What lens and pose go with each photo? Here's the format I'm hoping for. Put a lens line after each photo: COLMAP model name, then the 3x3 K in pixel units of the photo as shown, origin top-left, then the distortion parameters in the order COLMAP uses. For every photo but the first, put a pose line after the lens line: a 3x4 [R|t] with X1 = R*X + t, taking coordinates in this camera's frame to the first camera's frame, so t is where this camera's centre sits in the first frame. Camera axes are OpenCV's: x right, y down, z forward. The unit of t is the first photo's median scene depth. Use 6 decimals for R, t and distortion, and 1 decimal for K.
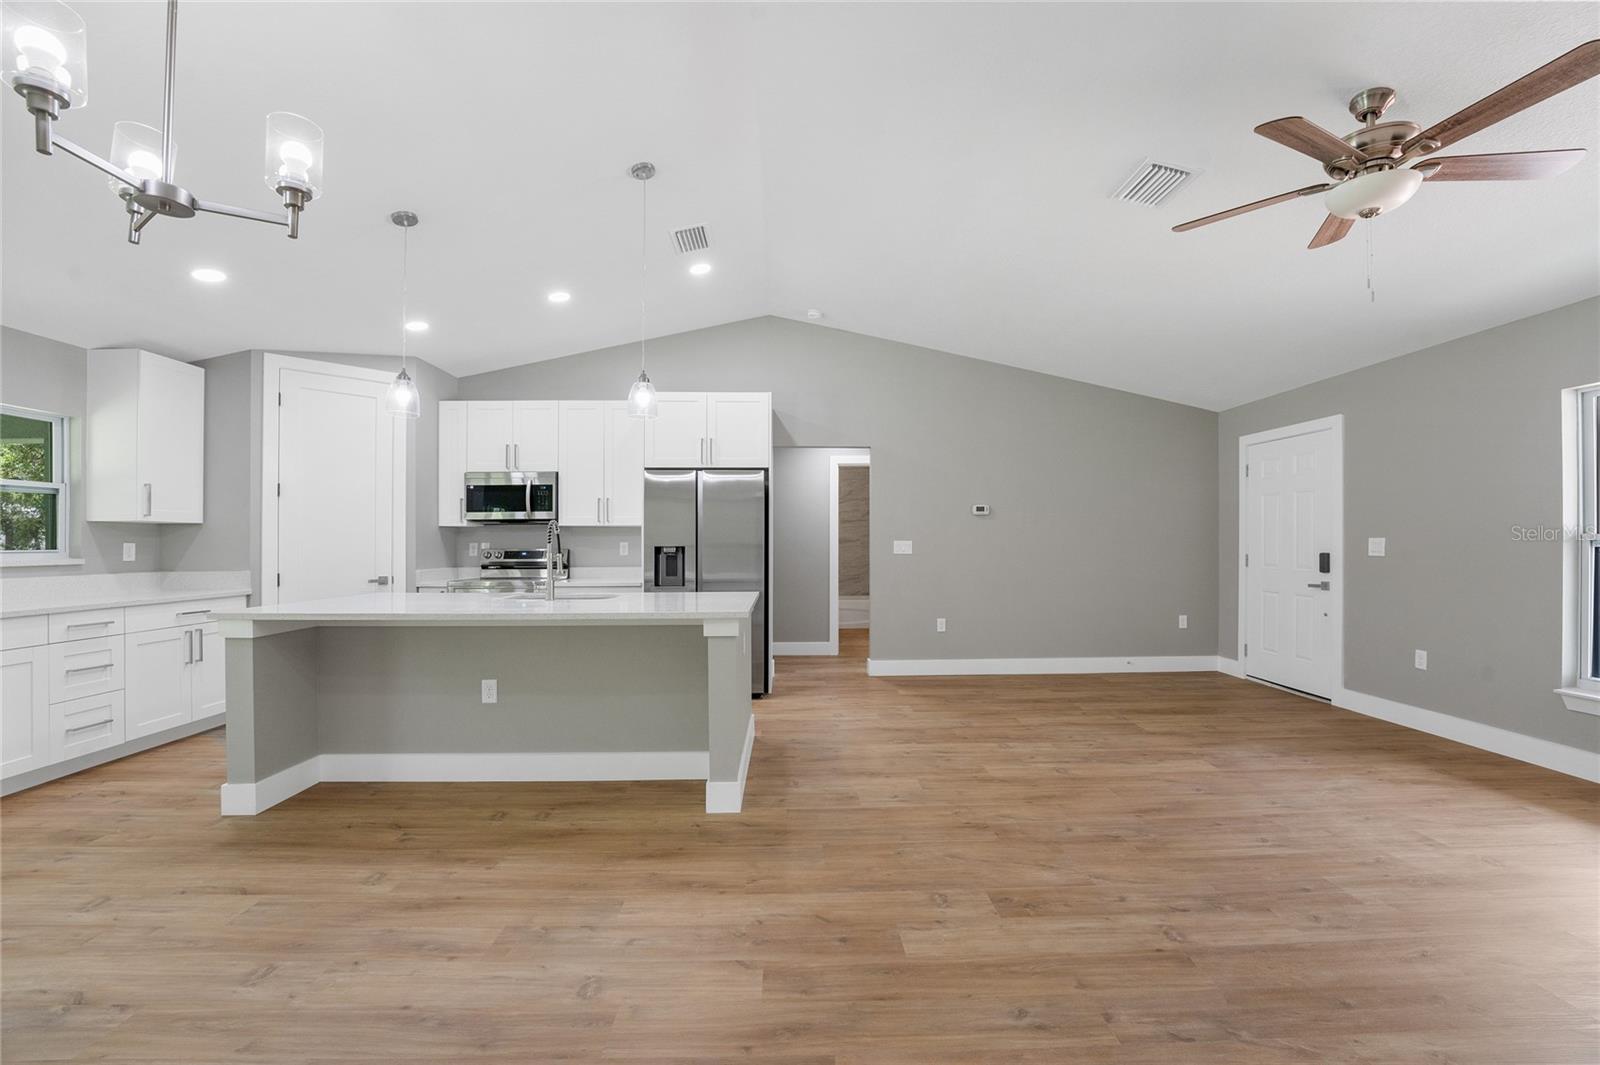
lens RADIAL K [[651.7, 0, 791.3], [0, 651.7, 543.7], [0, 0, 1]] dist [-0.018268, -0.001194]
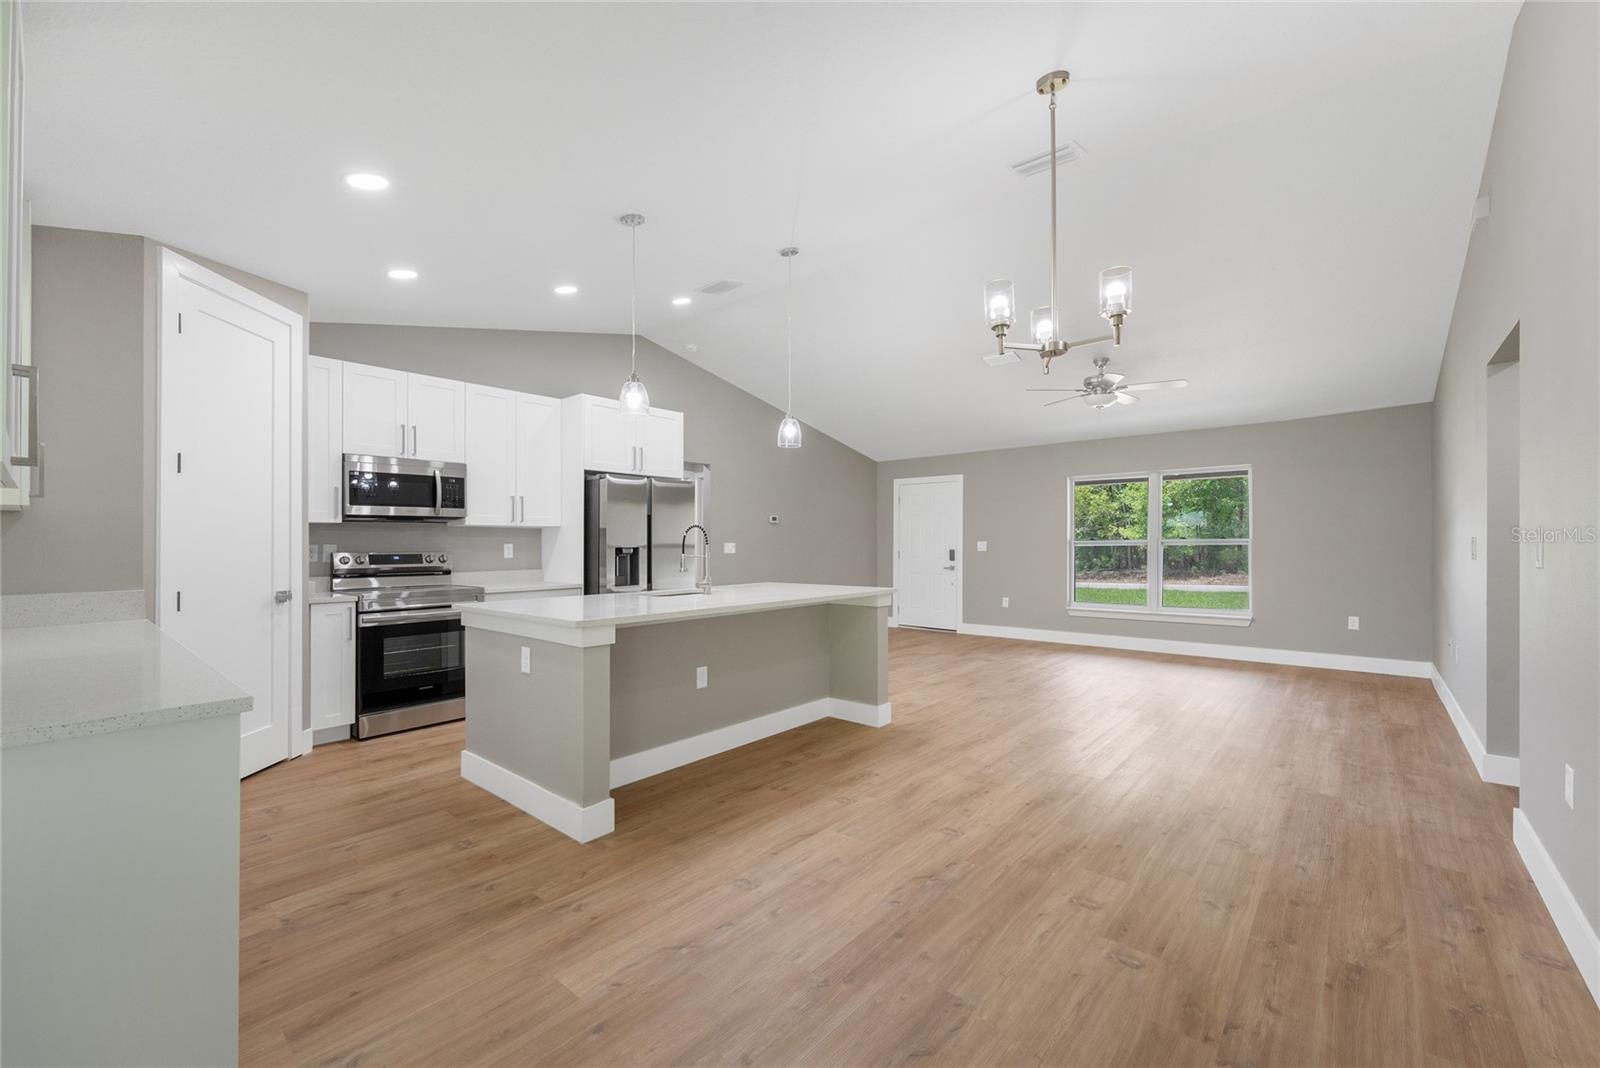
lens RADIAL K [[653.8, 0, 801.1], [0, 653.8, 544.0], [0, 0, 1]] dist [-0.011983, 0.000803]
pose [[0.668423, 0.000804, 0.743781, -0.930135], [0.002634, 0.999991, -0.003448, 0.002876], [-0.743776, 0.004264, 0.668415, 0.099475]]
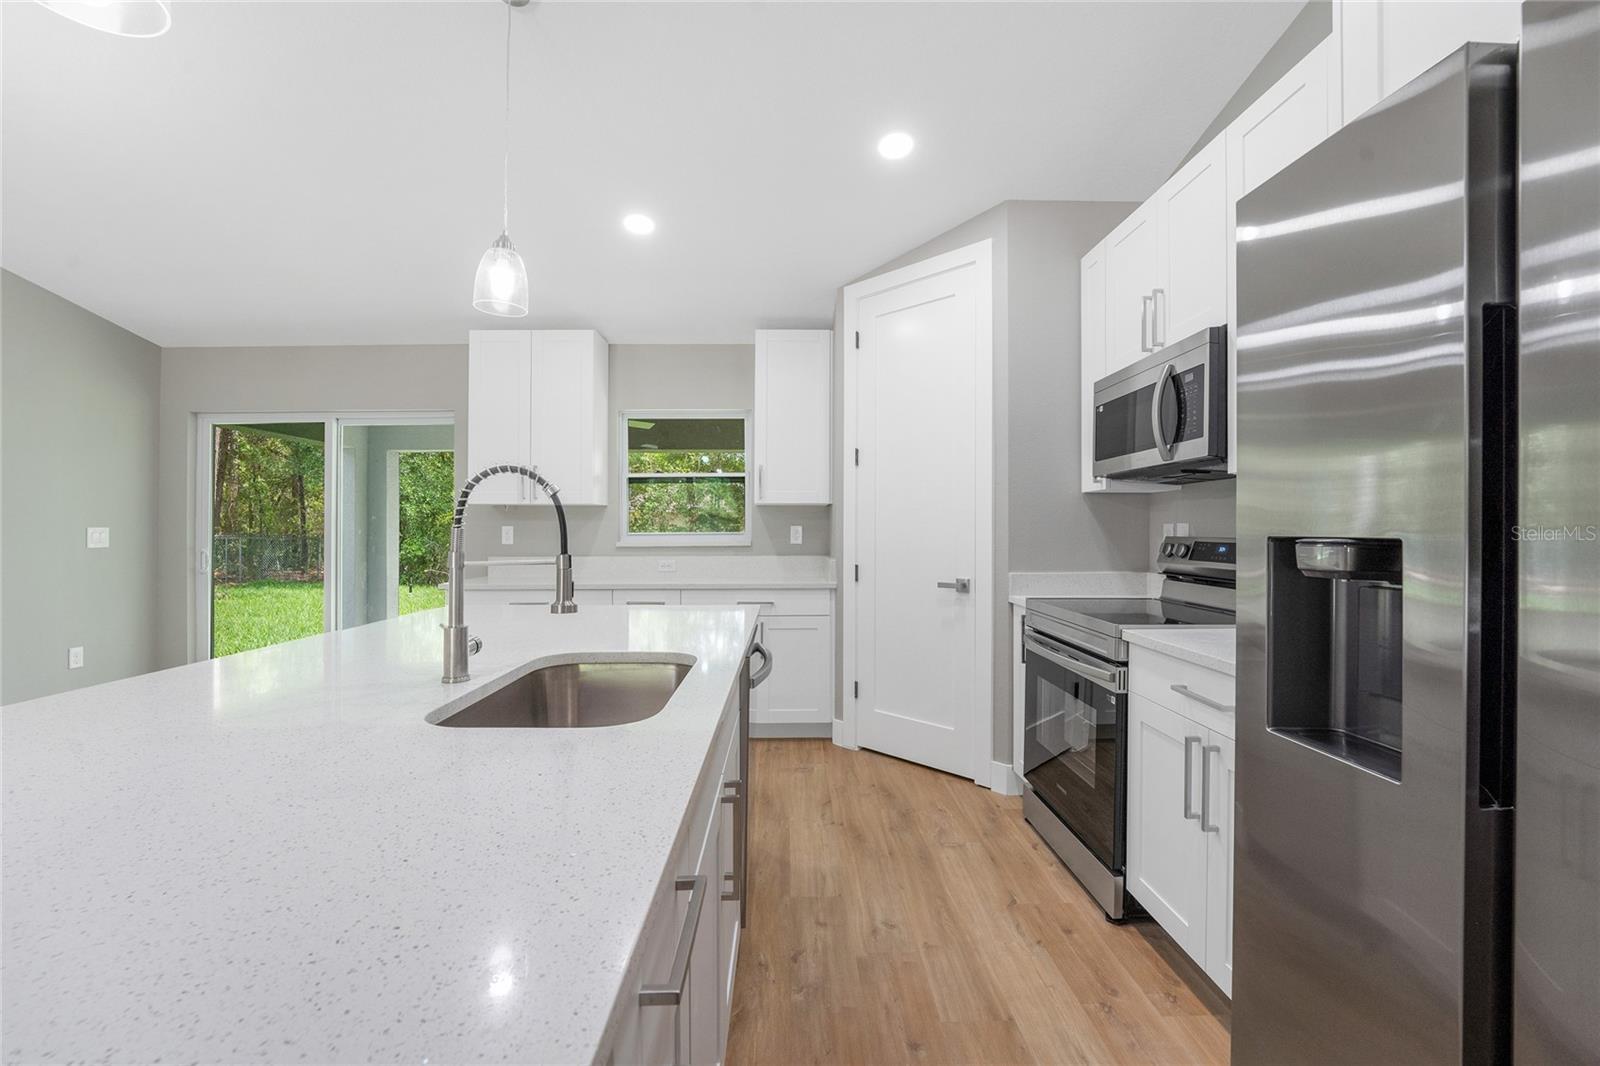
lens RADIAL K [[653.8, 0, 792.5], [0, 653.8, 528.8], [0, 0, 1]] dist [-0.011983, 0.000803]
pose [[-0.014707, 0.005417, -0.999877, -0.000435], [0.005373, 0.999971, 0.005339, -0.001794], [0.999877, -0.005294, -0.014736, 1.011442]]
